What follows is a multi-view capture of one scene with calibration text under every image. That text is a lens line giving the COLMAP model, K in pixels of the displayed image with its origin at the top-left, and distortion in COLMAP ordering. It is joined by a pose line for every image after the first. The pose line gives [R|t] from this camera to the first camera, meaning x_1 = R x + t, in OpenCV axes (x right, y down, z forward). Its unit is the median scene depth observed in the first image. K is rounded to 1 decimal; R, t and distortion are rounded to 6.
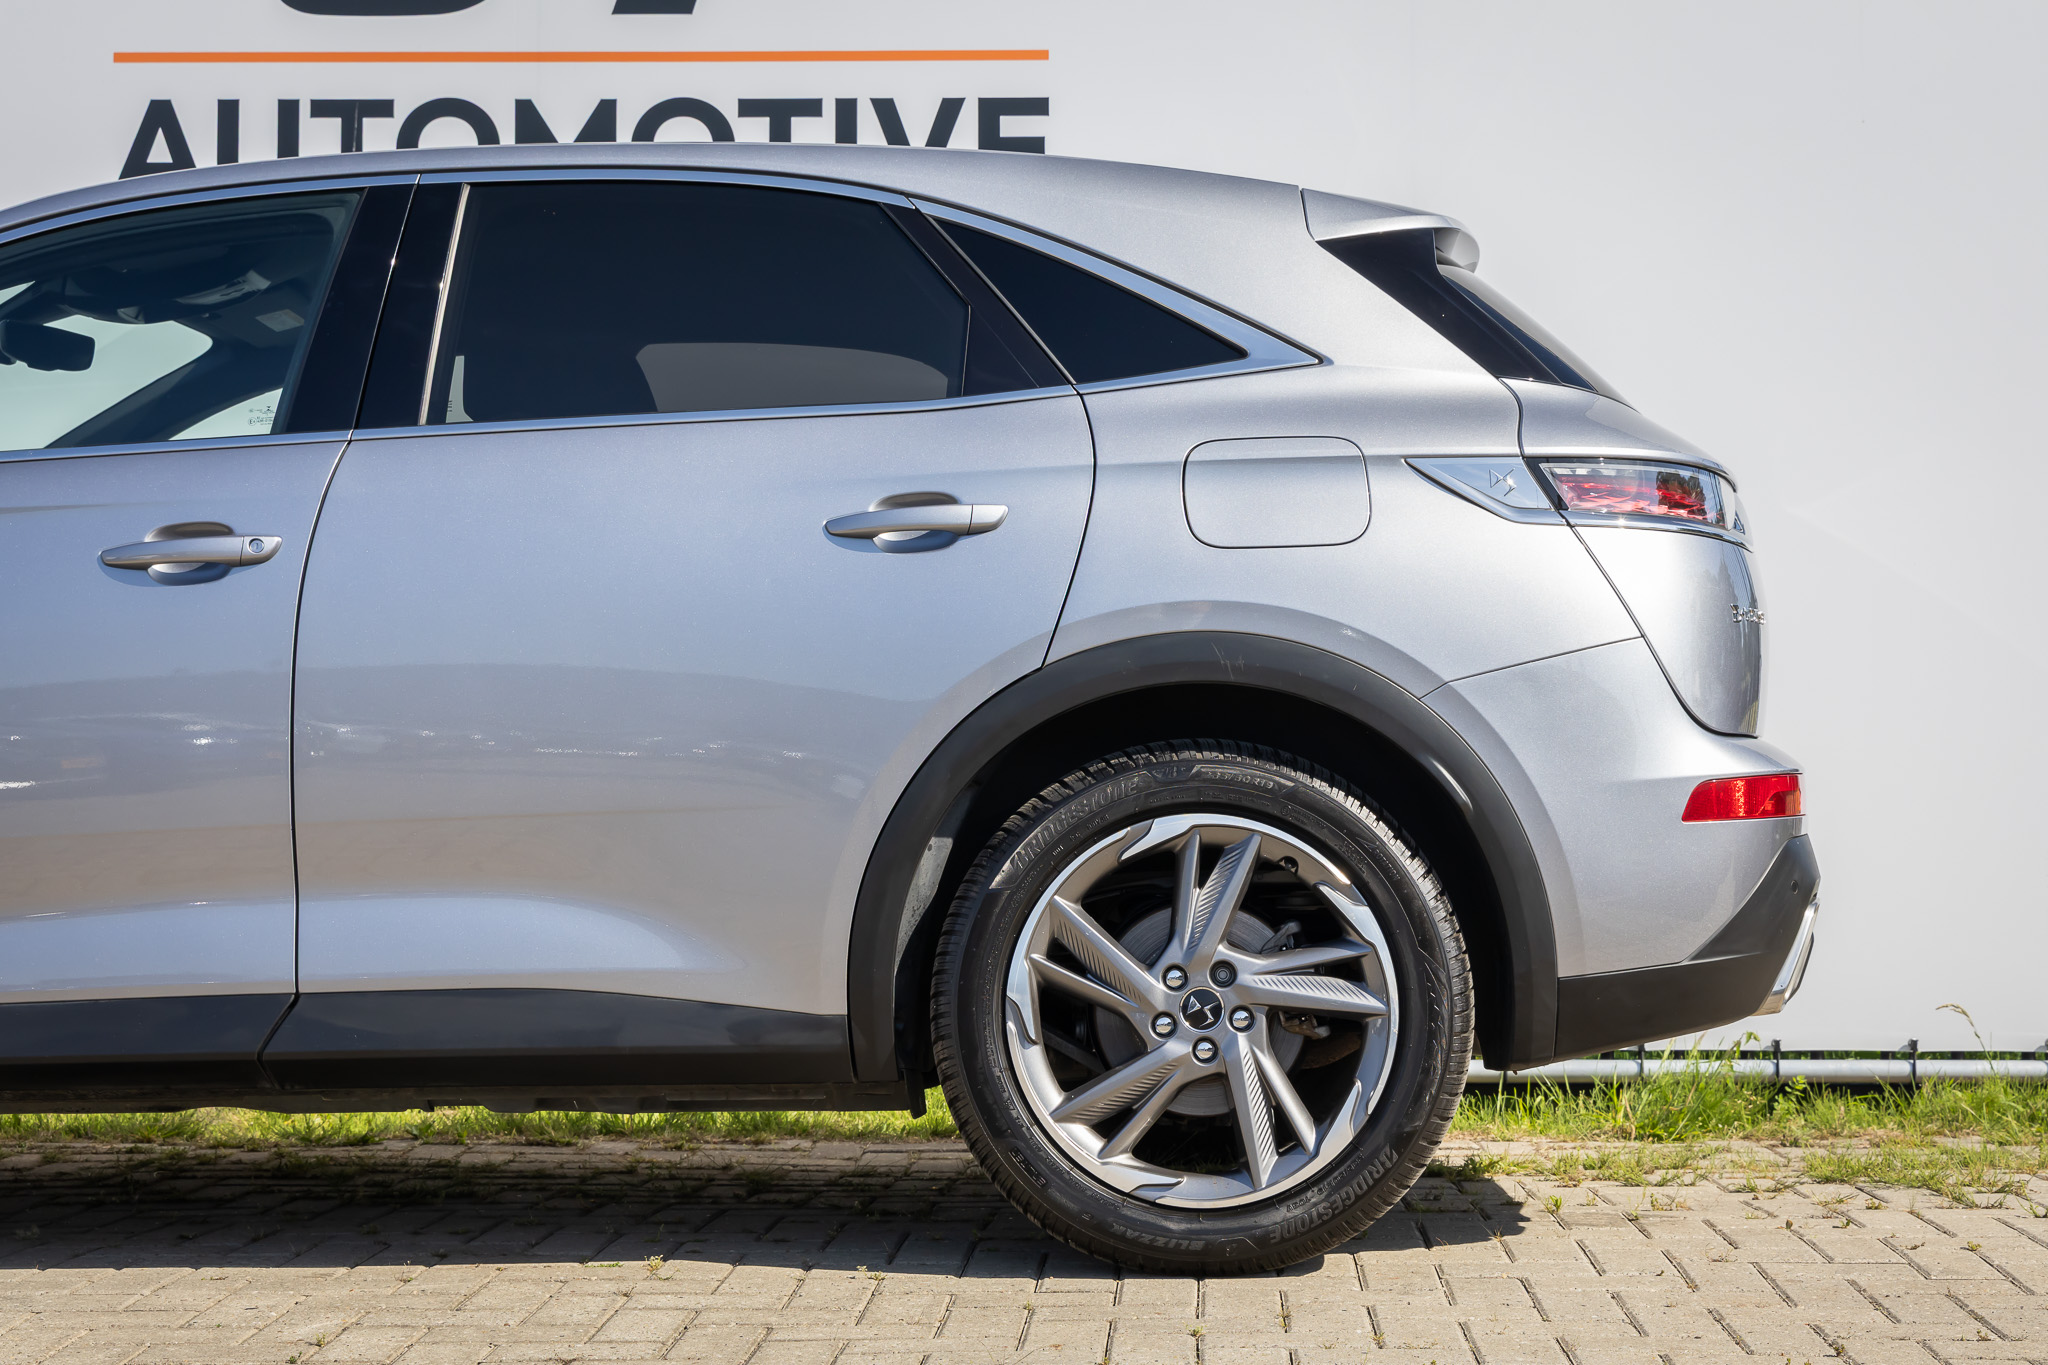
lens RADIAL K [[3376.6, 0, 1028.9], [0, 3376.6, 666.1], [0, 0, 1]] dist [0.030865, 0.000000]
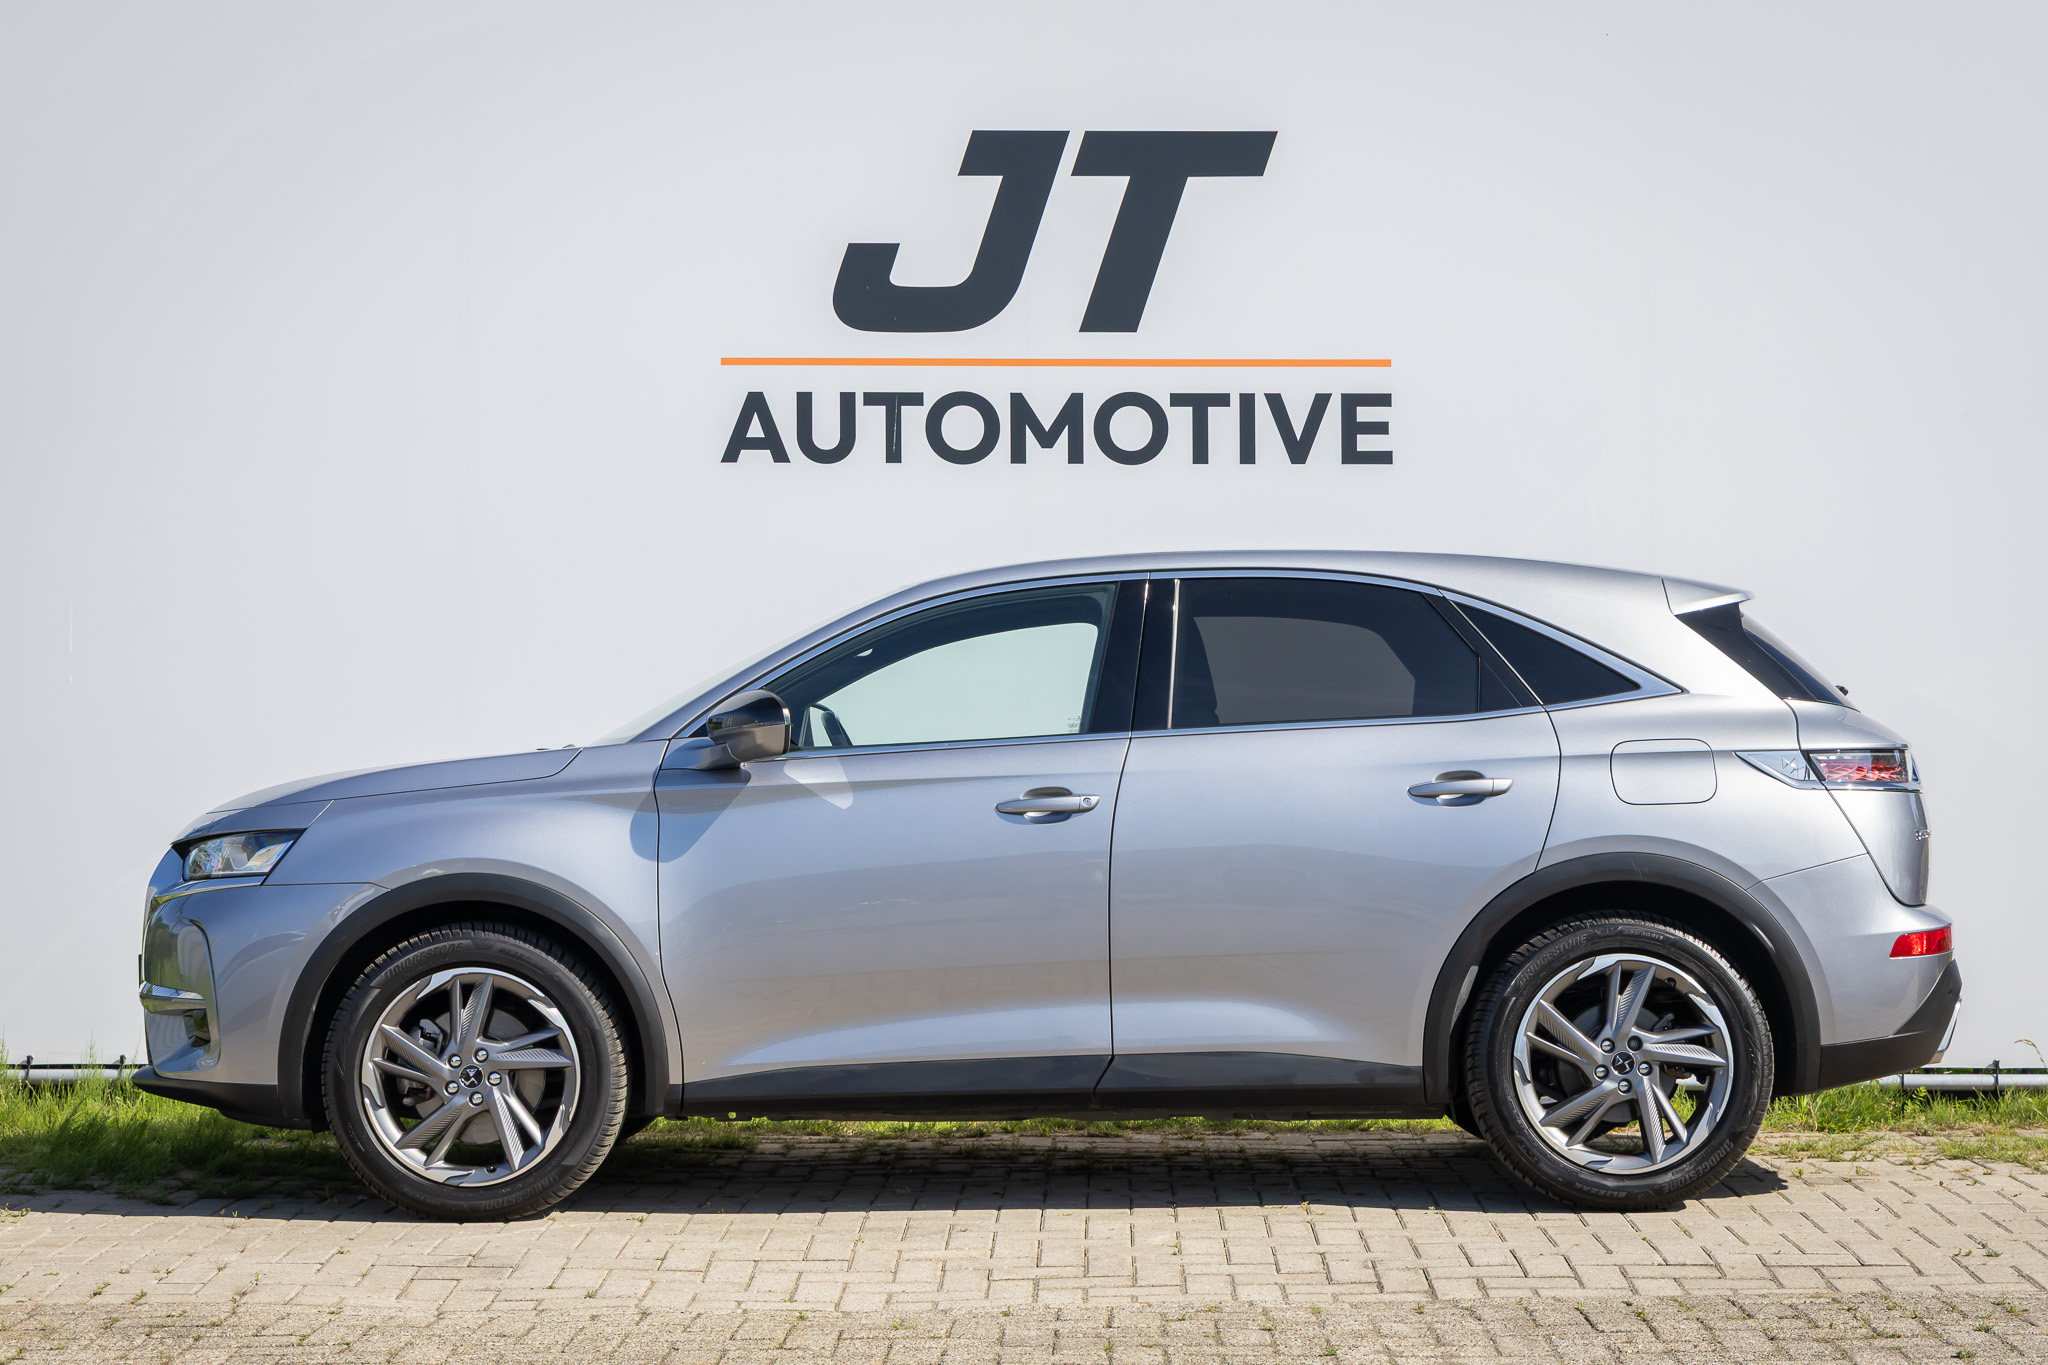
lens RADIAL K [[3904.8, 0, 1040.4], [0, 3904.8, 681.5], [0, 0, 1]] dist [0.031796, 0.000000]
pose [[0.999509, 0.000084, 0.031335, -0.316103], [-0.000963, 0.999607, 0.028033, -0.155274], [-0.031321, -0.028049, 0.999116, -1.032481]]
